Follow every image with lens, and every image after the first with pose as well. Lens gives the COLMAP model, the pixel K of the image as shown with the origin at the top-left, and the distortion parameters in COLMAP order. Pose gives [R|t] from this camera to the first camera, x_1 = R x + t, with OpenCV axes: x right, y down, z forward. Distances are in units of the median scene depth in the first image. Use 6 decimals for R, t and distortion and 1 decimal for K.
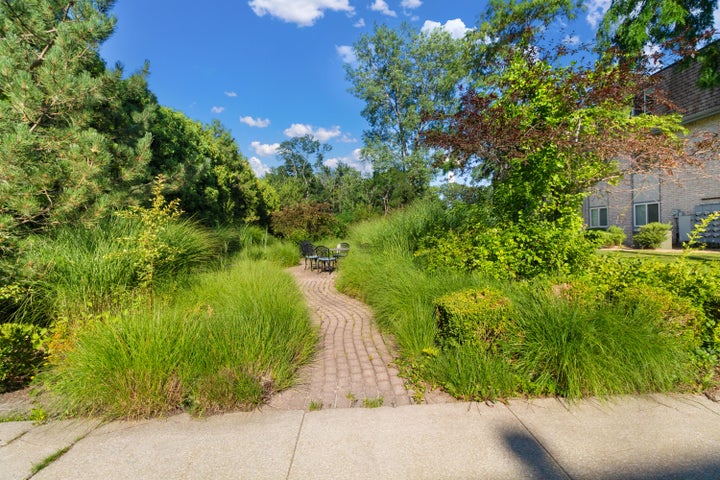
lens RADIAL K [[340.5, 0, 358.5], [0, 340.5, 226.9], [0, 0, 1]] dist [0.001890, 0.000104]
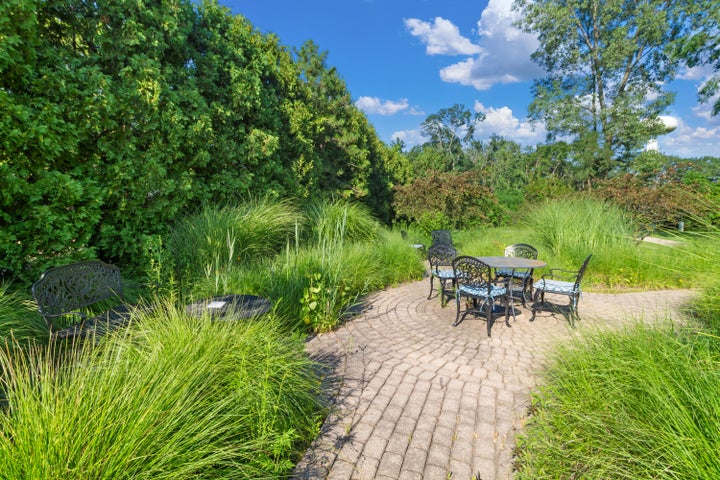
lens RADIAL K [[340.5, 0, 358.5], [0, 340.5, 226.9], [0, 0, 1]] dist [0.001890, 0.000104]
pose [[0.912240, 0.043816, -0.407306, -0.019063], [-0.021869, 0.998055, 0.058385, 0.000931], [0.409072, -0.044354, 0.911423, 0.168380]]
